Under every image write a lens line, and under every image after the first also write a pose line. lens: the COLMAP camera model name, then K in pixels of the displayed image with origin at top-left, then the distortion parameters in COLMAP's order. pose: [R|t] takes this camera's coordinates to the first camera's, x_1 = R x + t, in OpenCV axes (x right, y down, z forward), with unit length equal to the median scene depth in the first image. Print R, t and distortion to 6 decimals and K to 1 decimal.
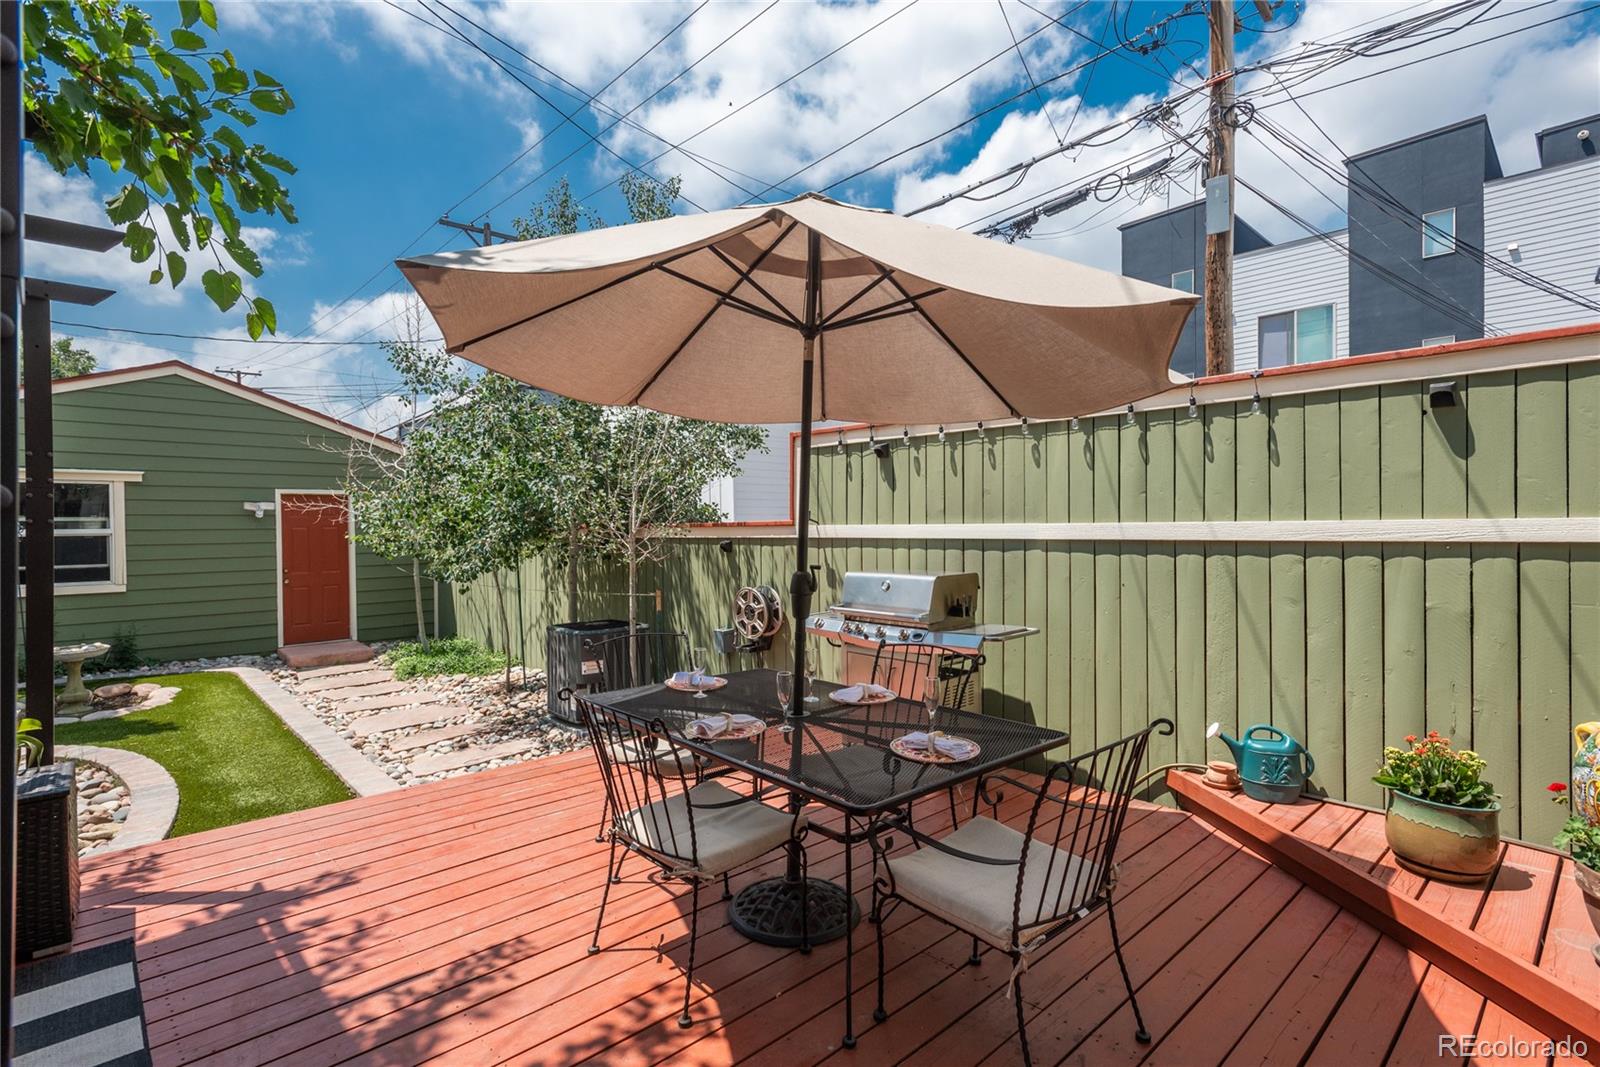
lens RADIAL K [[761.5, 0, 827.2], [0, 761.5, 528.3], [0, 0, 1]] dist [0.018230, -0.003007]
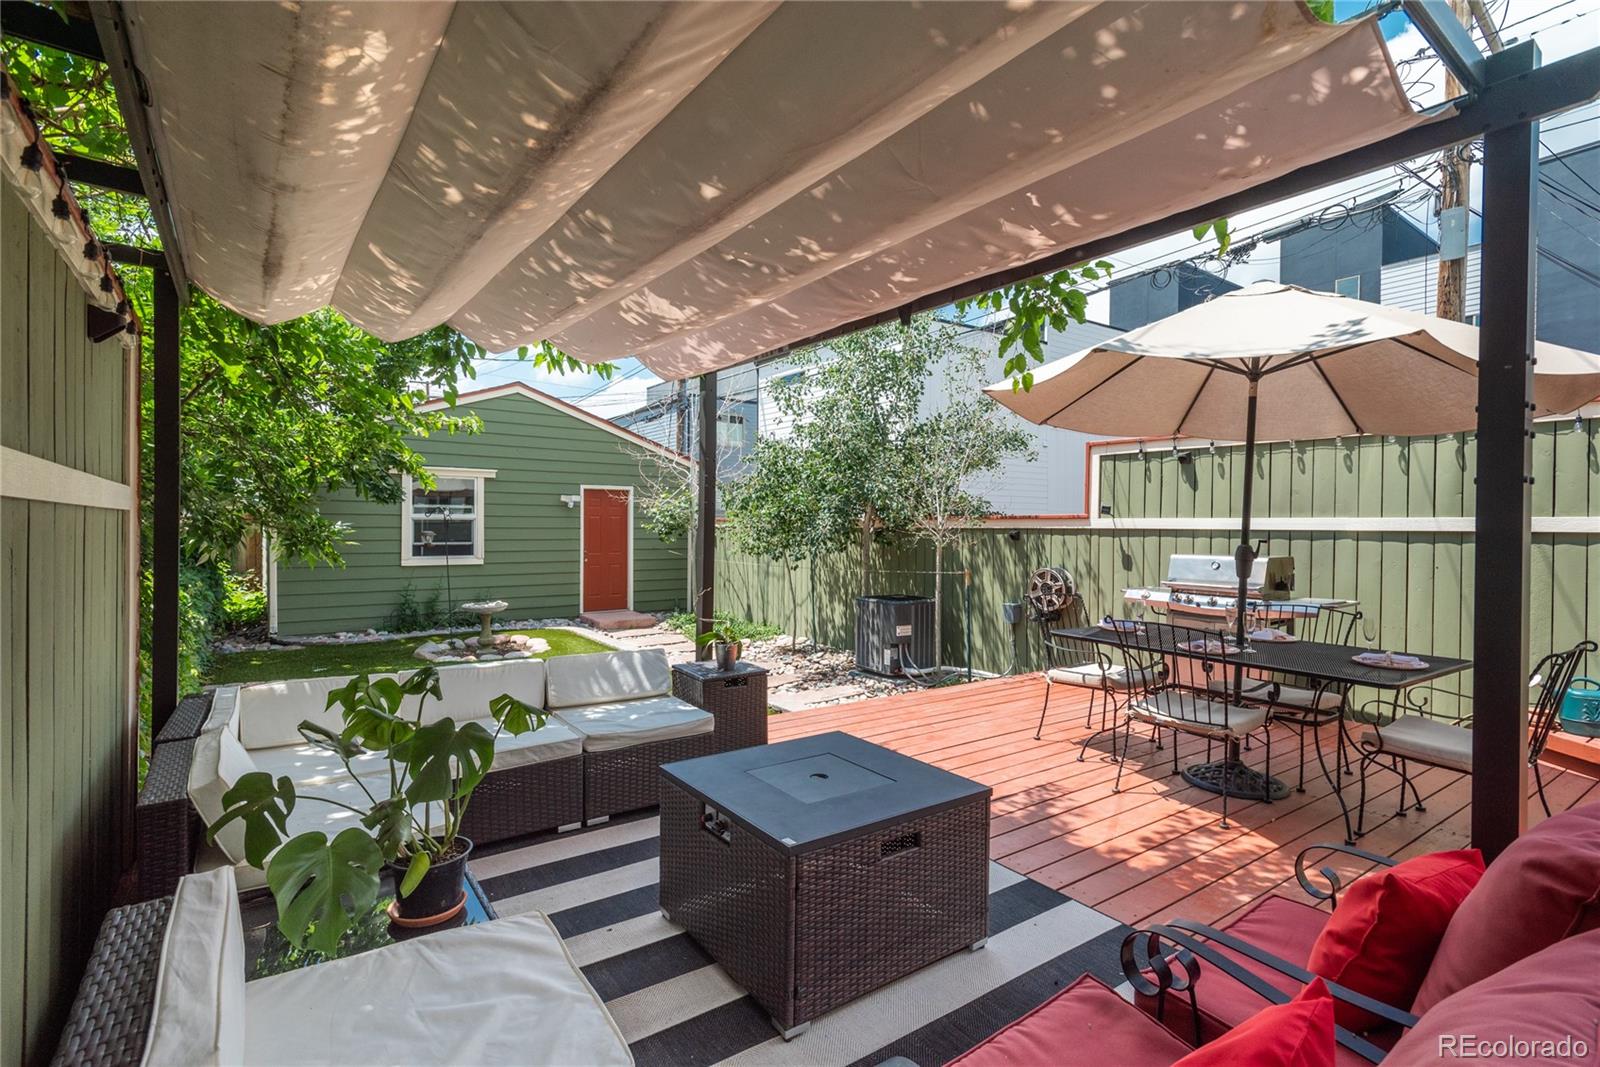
lens RADIAL K [[761.5, 0, 798.2], [0, 761.5, 529.5], [0, 0, 1]] dist [0.018230, -0.003007]
pose [[0.991861, 0.018442, -0.125985, -0.372951], [-0.018568, 0.999828, 0.000172, 0.023576], [0.125966, 0.002169, 0.992032, -0.286957]]
